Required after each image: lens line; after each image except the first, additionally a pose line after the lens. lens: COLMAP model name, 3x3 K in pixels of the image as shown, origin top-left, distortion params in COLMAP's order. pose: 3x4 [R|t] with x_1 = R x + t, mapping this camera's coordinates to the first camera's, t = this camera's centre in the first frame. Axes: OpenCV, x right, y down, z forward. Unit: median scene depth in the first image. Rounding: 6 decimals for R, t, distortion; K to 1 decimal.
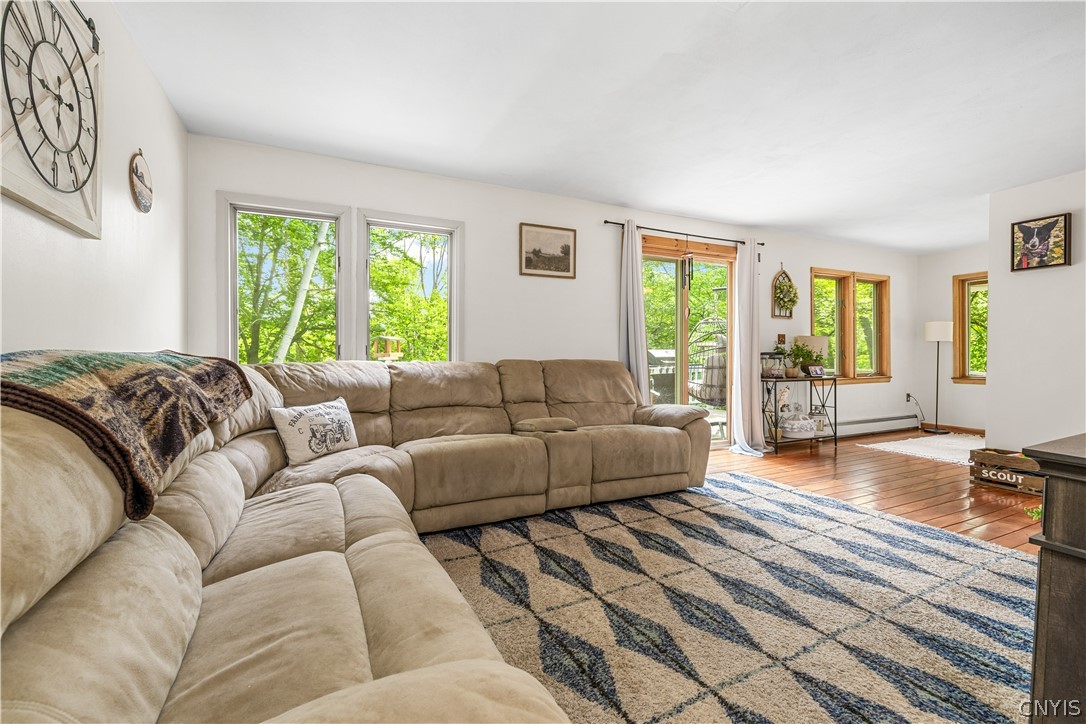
lens RADIAL K [[455.8, 0, 542.5], [0, 455.8, 353.5], [0, 0, 1]] dist [-0.000822, 0.000281]
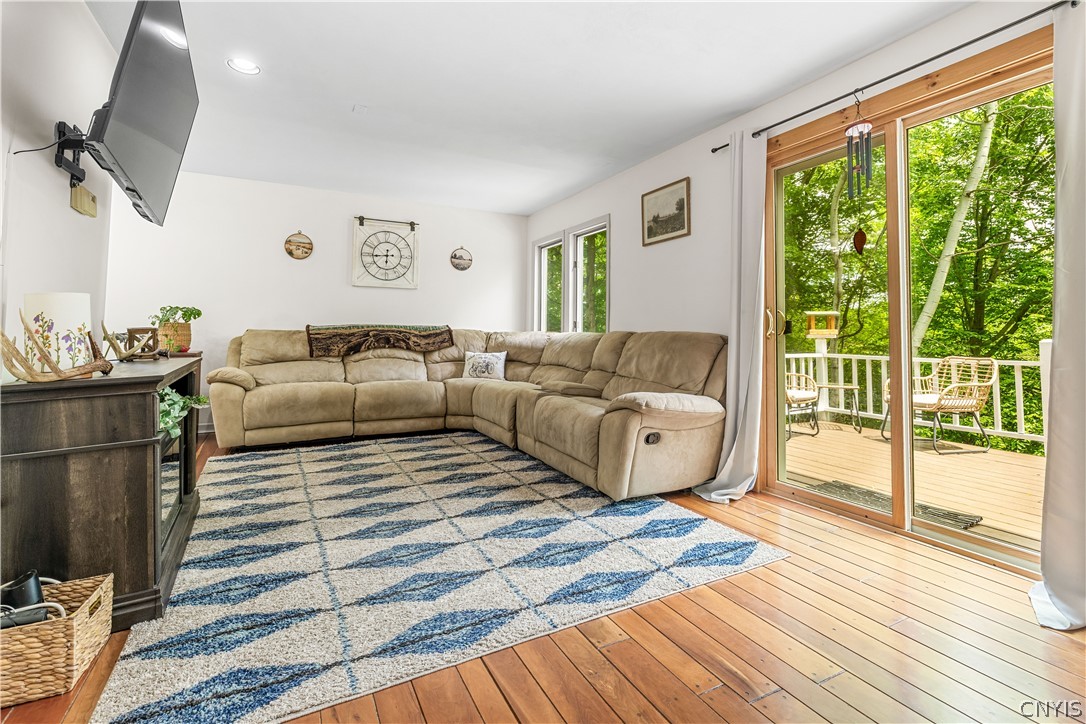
lens RADIAL K [[490.8, 0, 535.7], [0, 490.8, 318.0], [0, 0, 1]] dist [0.003537, 0.000194]
pose [[0.022780, -0.035846, -0.999098, 1.010350], [-0.012013, 0.999275, -0.036126, 0.024186], [0.999668, 0.012826, 0.022333, 0.745513]]
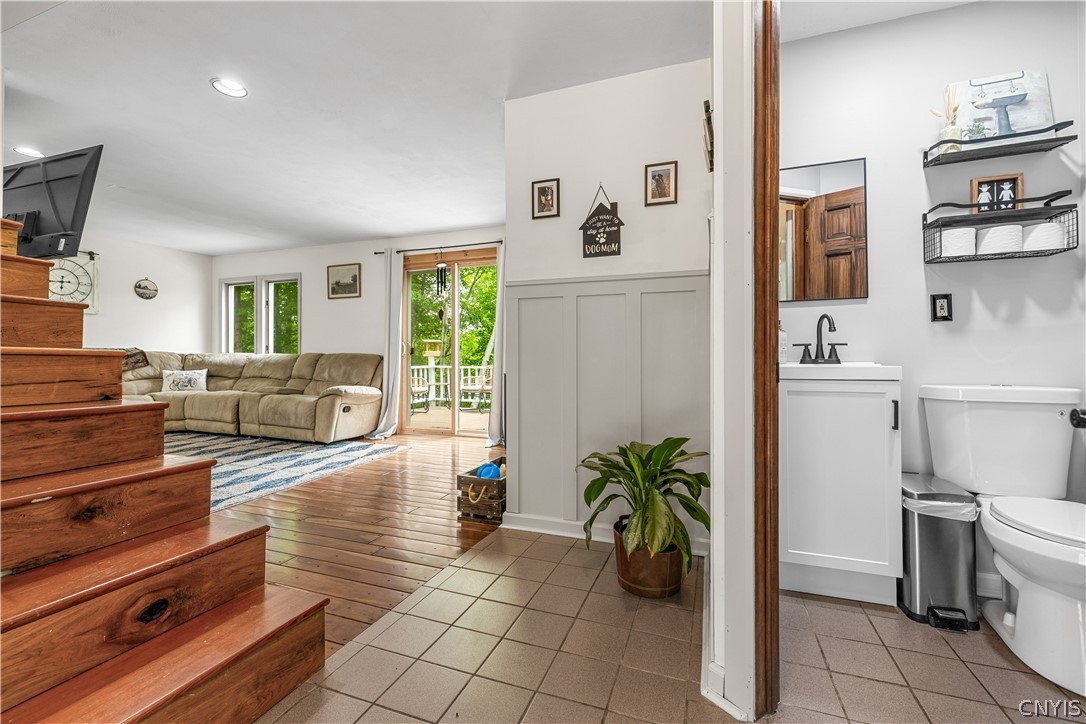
lens RADIAL K [[455.8, 0, 539.5], [0, 455.8, 354.0], [0, 0, 1]] dist [-0.000822, 0.000281]
pose [[0.693594, -0.003040, -0.720360, 1.585021], [-0.002330, 0.999976, -0.006463, 0.023904], [0.720362, 0.006162, 0.693571, 0.438631]]
